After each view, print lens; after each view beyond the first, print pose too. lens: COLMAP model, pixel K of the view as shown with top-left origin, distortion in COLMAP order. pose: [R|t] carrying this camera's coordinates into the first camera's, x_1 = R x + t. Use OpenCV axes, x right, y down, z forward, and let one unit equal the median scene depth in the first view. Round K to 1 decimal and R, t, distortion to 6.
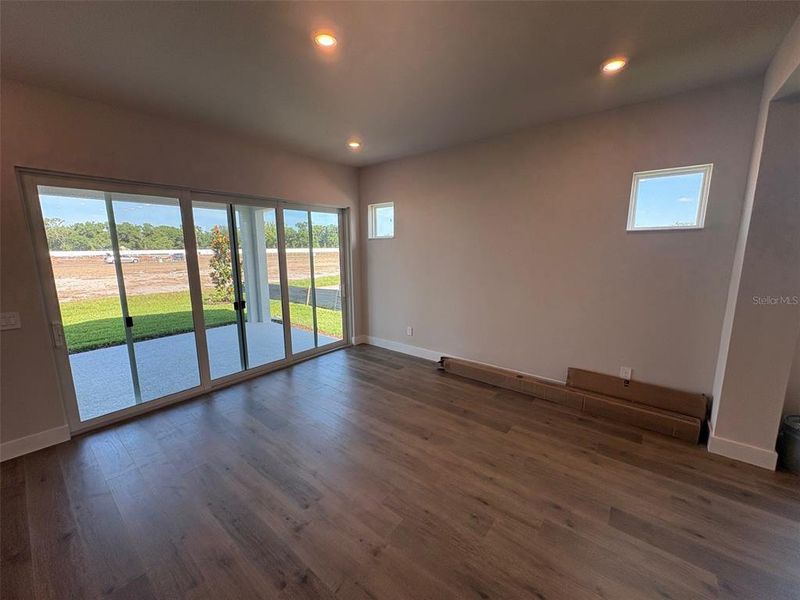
lens RADIAL K [[320.3, 0, 396.7], [0, 320.3, 302.1], [0, 0, 1]] dist [0.016687, 0.000079]
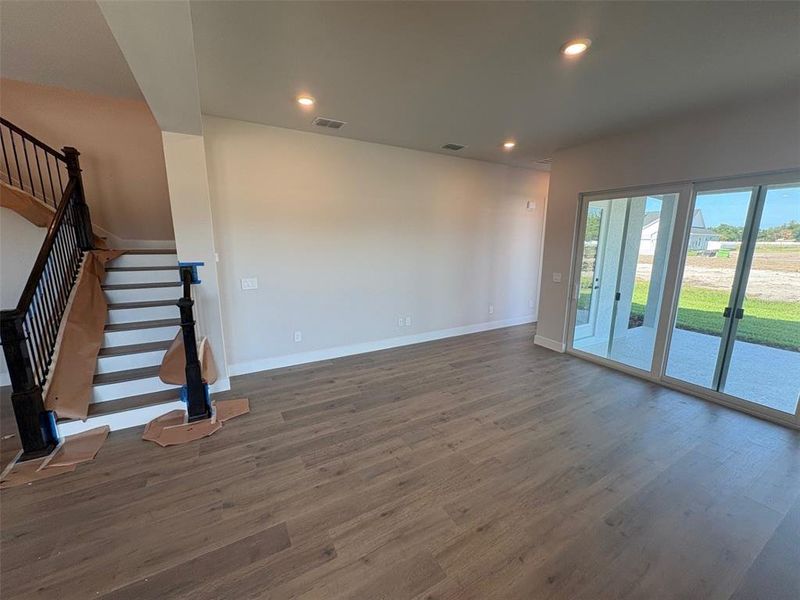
lens RADIAL K [[320.3, 0, 401.6], [0, 320.3, 301.3], [0, 0, 1]] dist [0.016687, 0.000079]
pose [[-0.358946, 0.180194, -0.915799, 0.429720], [-0.170672, 0.951972, 0.254206, -0.063877], [0.917621, 0.247547, -0.310953, 0.378459]]
